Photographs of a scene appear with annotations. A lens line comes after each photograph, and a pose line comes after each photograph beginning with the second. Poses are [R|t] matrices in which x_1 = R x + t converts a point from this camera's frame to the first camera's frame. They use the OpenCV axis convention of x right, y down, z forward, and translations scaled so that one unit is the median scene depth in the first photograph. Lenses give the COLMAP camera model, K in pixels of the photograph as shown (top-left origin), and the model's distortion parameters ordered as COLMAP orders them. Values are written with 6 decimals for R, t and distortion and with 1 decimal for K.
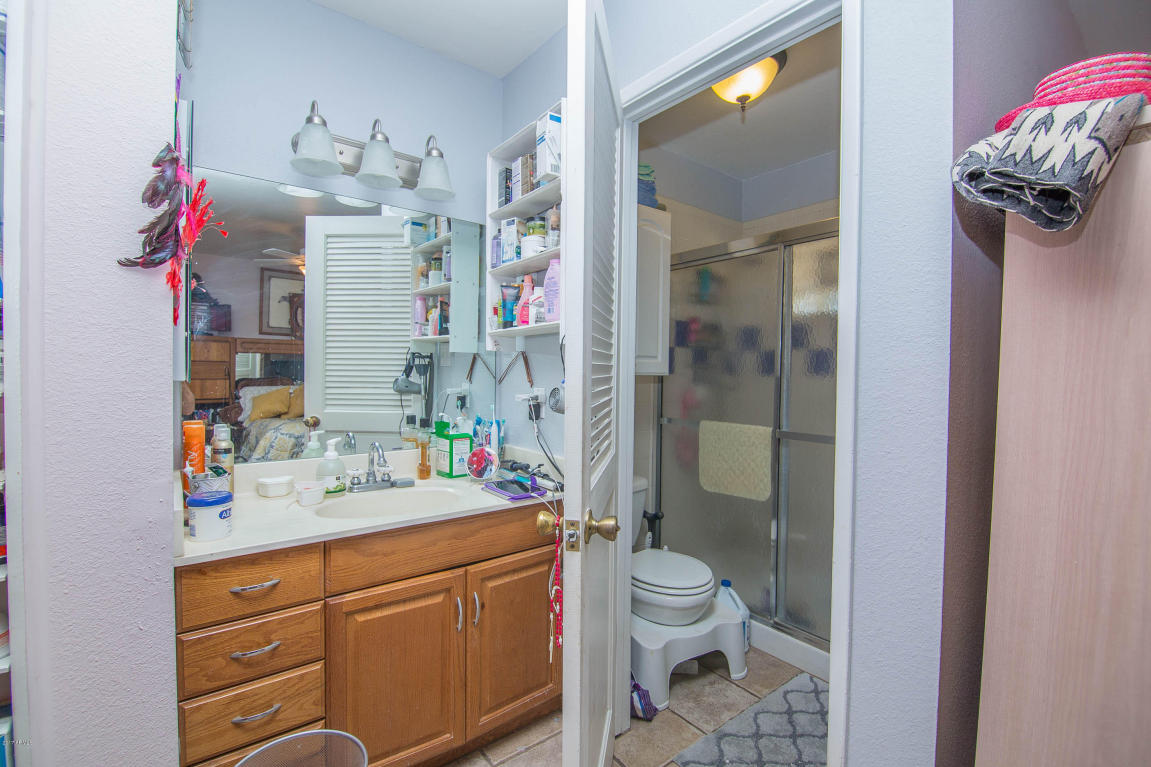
lens RADIAL K [[509.1, 0, 577.7], [0, 509.1, 380.6], [0, 0, 1]] dist [-0.000288, -0.010931]
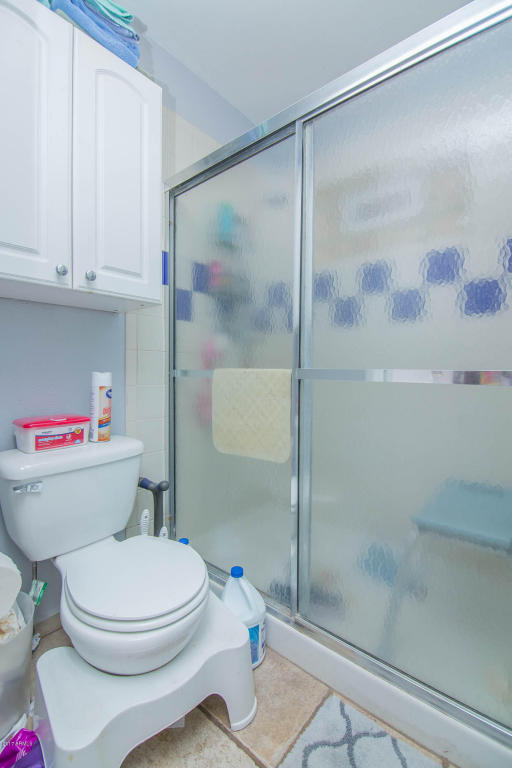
lens RADIAL K [[339.7, 0, 256.0], [0, 339.7, 384.0], [0, 0, 1]] dist [-0.000288, -0.010931]
pose [[0.979263, -0.016745, 0.201899, 0.216851], [0.011764, 0.999597, 0.025846, 0.098676], [-0.202250, -0.022935, 0.979065, 0.487743]]
